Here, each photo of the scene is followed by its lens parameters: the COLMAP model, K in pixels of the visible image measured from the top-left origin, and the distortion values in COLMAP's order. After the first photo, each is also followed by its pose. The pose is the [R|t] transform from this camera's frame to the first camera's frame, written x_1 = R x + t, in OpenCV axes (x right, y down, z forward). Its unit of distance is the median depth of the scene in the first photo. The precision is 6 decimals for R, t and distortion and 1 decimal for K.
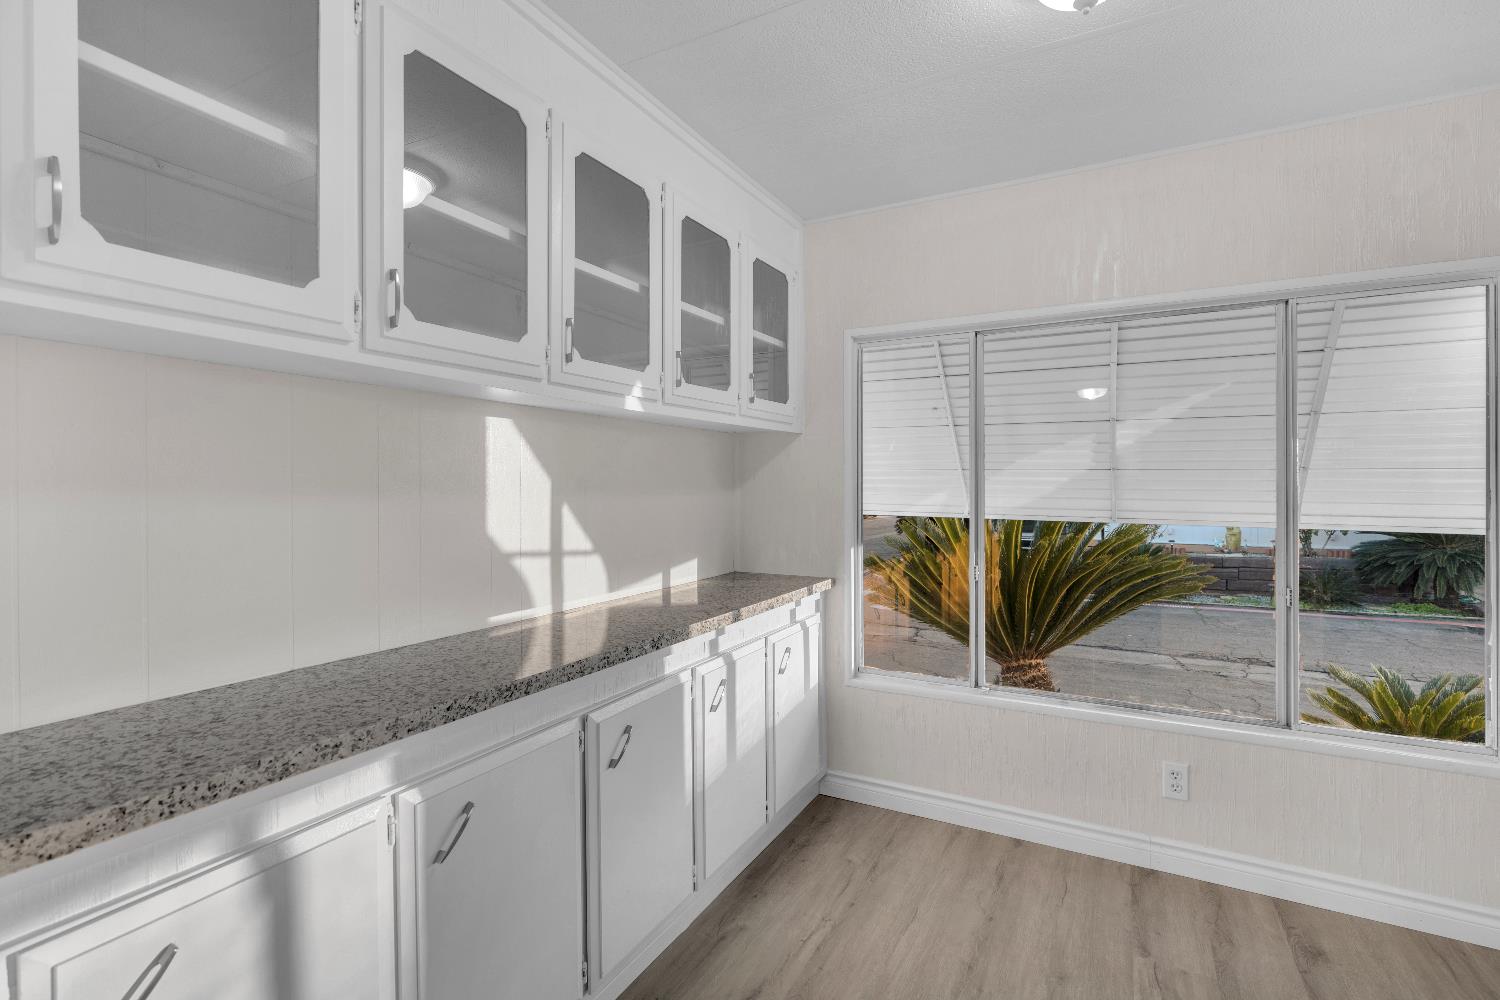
lens RADIAL K [[677.2, 0, 758.7], [0, 677.2, 481.4], [0, 0, 1]] dist [-0.003145, -0.000328]
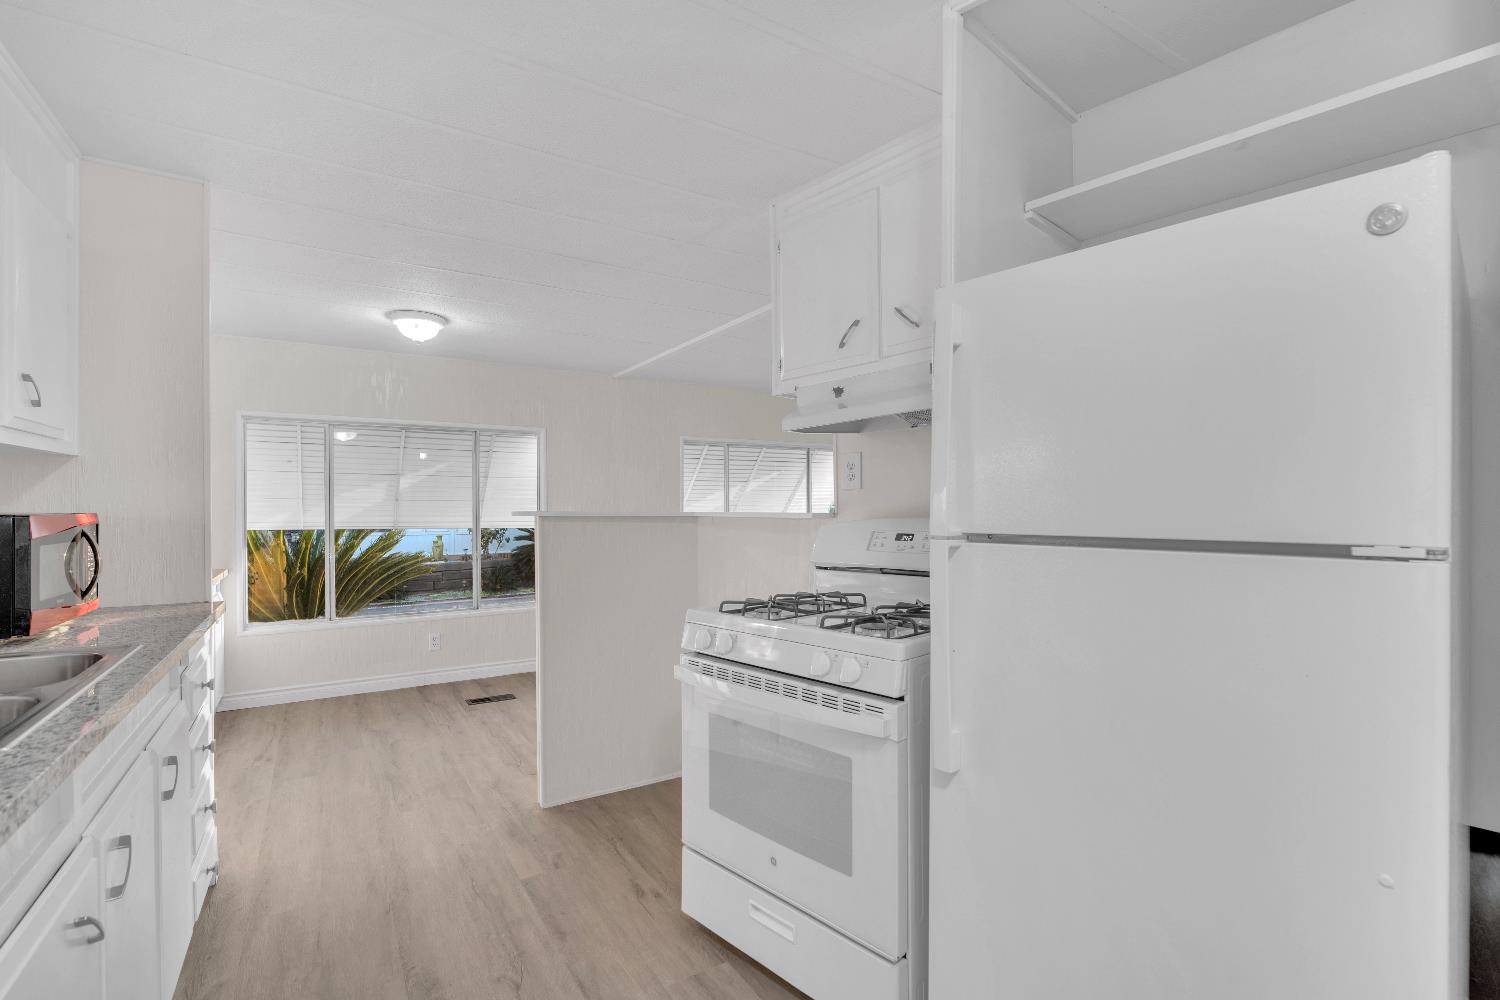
lens RADIAL K [[678.2, 0, 758.8], [0, 678.2, 515.0], [0, 0, 1]] dist [-0.005842, -0.000383]
pose [[0.485188, -0.014391, 0.874292, -0.664490], [0.001700, 0.999878, 0.015515, -0.003007], [-0.874408, -0.006041, 0.485153, -0.829993]]
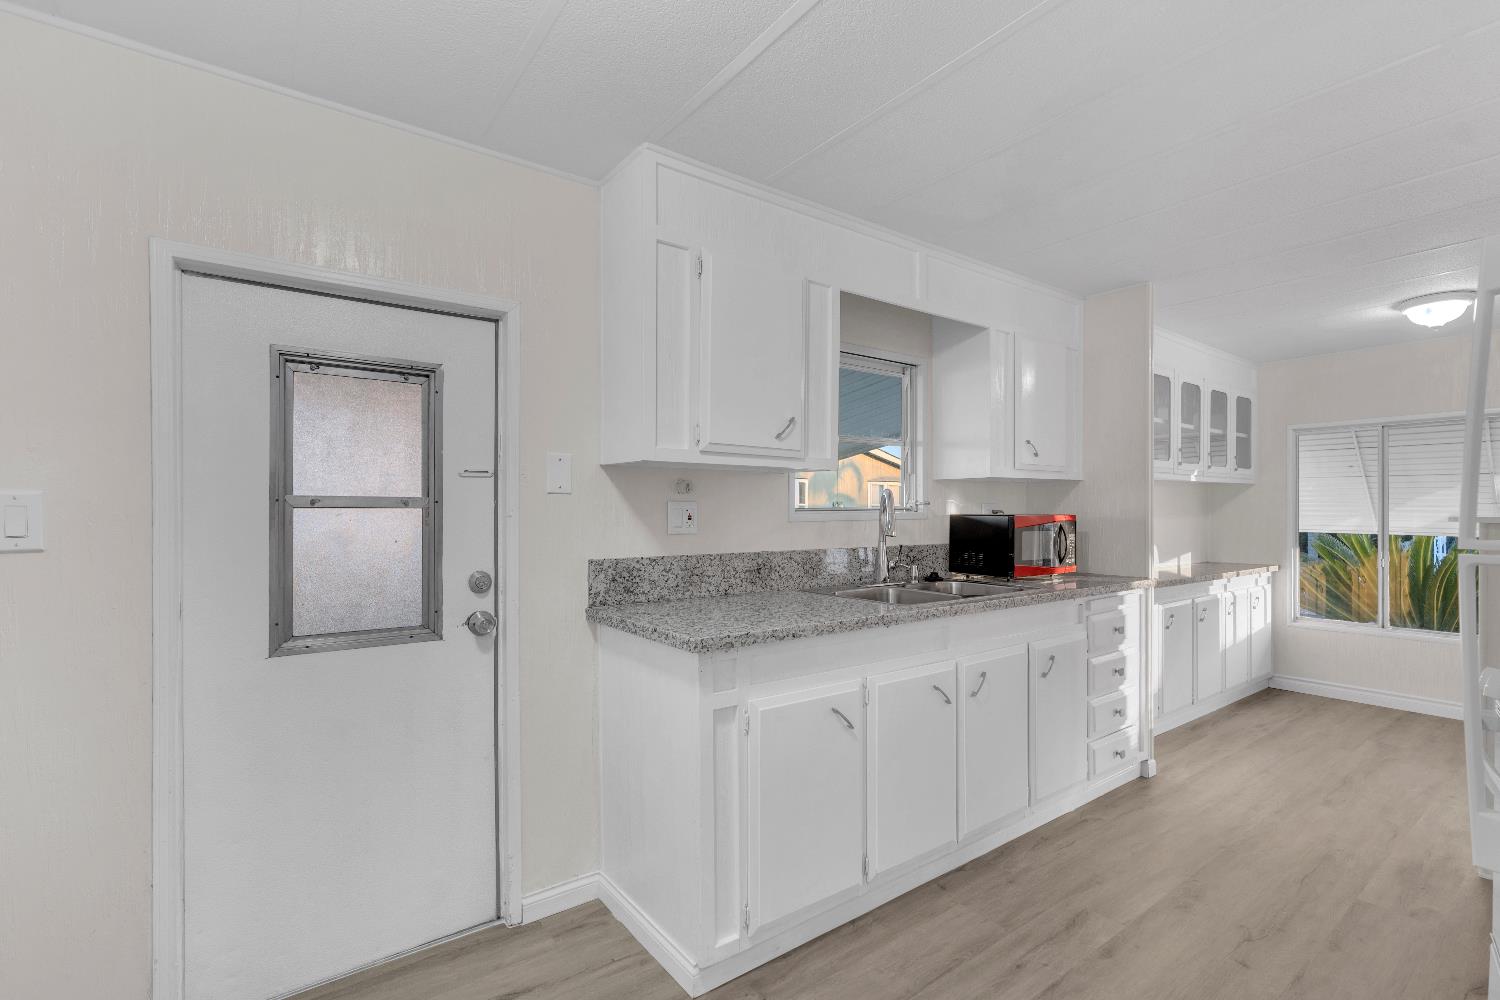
lens RADIAL K [[678.2, 0, 758.8], [0, 678.2, 515.0], [0, 0, 1]] dist [-0.005842, -0.000383]
pose [[0.903553, 0.000824, -0.428475, -0.371316], [0.001845, 0.999981, 0.005813, -0.001430], [0.428472, -0.006043, 0.903535, -1.208509]]
